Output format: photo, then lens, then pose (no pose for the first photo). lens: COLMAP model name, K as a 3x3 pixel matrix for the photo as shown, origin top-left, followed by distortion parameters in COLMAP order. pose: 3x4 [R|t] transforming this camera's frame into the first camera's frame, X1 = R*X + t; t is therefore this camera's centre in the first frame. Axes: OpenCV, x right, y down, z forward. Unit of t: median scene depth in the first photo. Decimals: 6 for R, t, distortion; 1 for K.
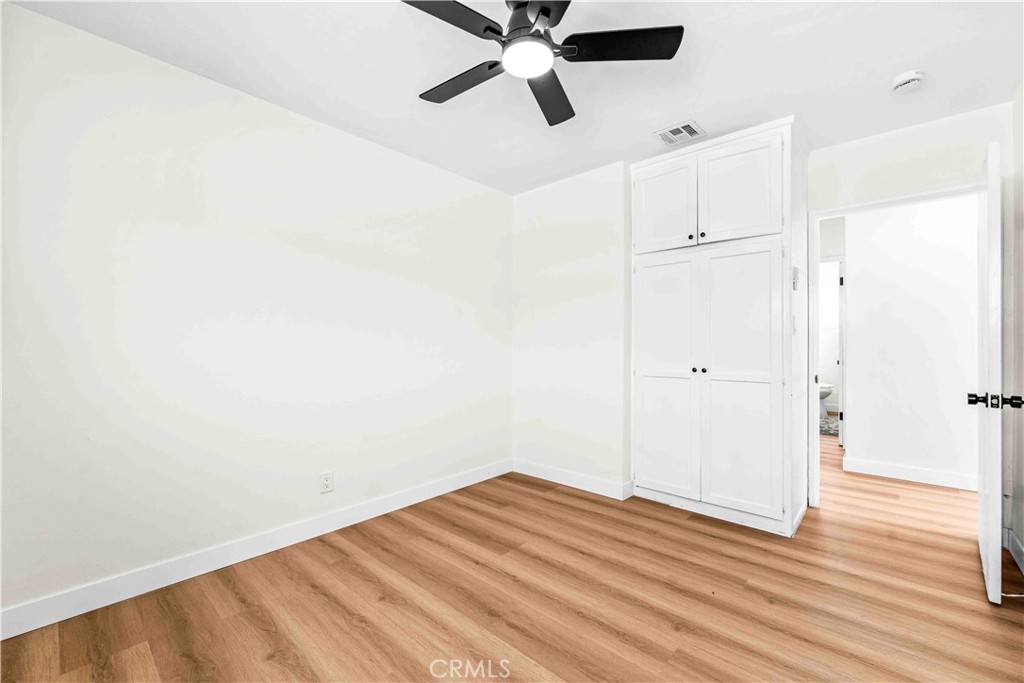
lens RADIAL K [[423.5, 0, 511.7], [0, 423.5, 339.1], [0, 0, 1]] dist [0.000366, -0.000038]
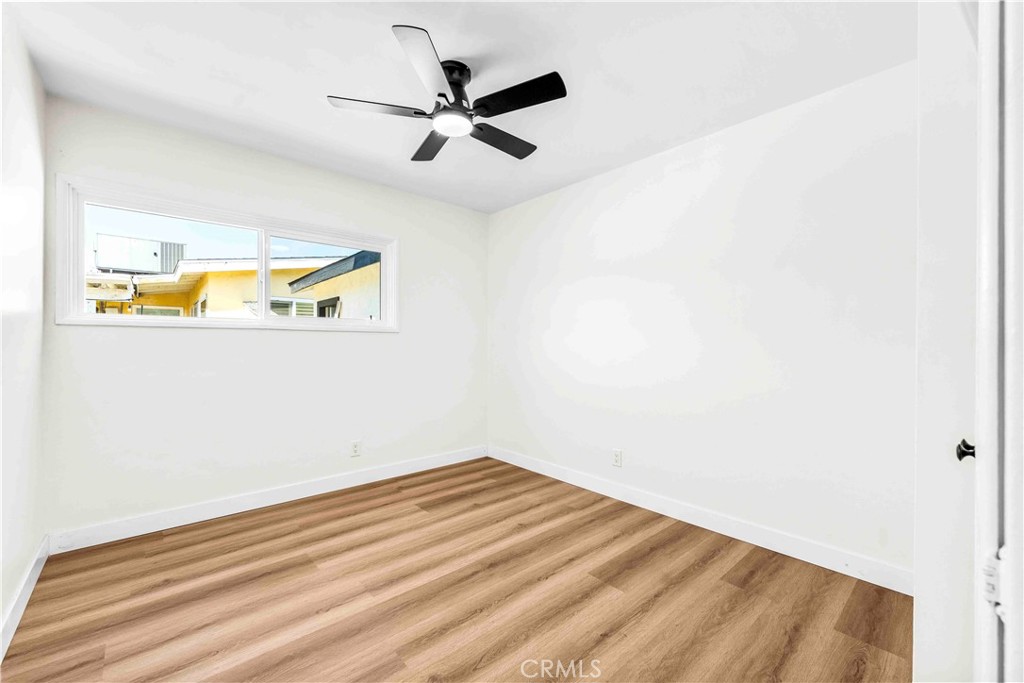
lens RADIAL K [[423.5, 0, 511.7], [0, 423.5, 343.0], [0, 0, 1]] dist [0.000366, -0.000038]
pose [[-0.108415, -0.003400, -0.994100, 0.868613], [0.000612, 0.999994, -0.003487, 0.012927], [0.994106, -0.000986, -0.108412, 0.891508]]
